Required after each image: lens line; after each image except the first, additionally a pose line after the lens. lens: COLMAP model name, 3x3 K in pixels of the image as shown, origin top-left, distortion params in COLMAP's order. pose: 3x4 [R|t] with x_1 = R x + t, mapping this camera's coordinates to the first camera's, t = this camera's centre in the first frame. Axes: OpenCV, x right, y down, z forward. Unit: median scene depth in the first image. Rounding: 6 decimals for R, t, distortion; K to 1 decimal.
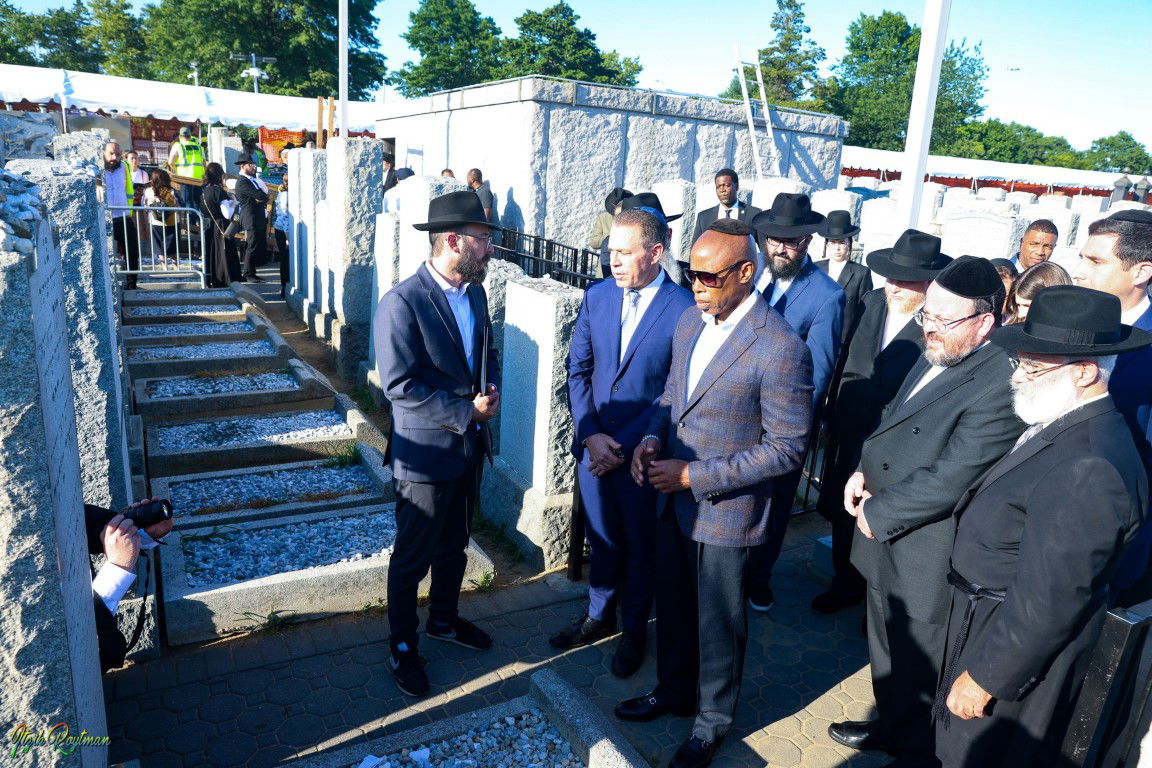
lens RADIAL K [[787.1, 0, 576.0], [0, 787.1, 384.0], [0, 0, 1]] dist [0.000593, 0.001398]
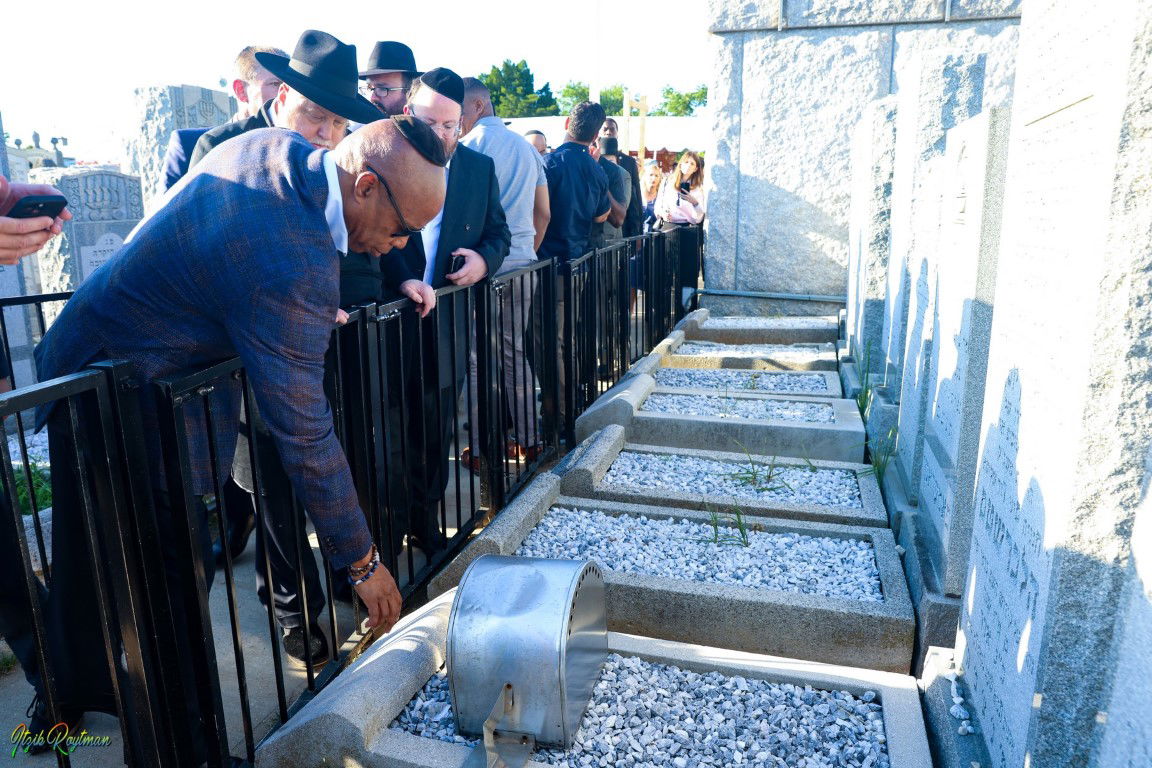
lens RADIAL K [[787.1, 0, 576.0], [0, 787.1, 384.0], [0, 0, 1]] dist [0.000593, 0.001398]
pose [[0.697967, 0.116305, -0.706623, 0.358140], [-0.150630, 0.988492, 0.013915, -0.054240], [0.700110, 0.096726, 0.707454, 0.454912]]
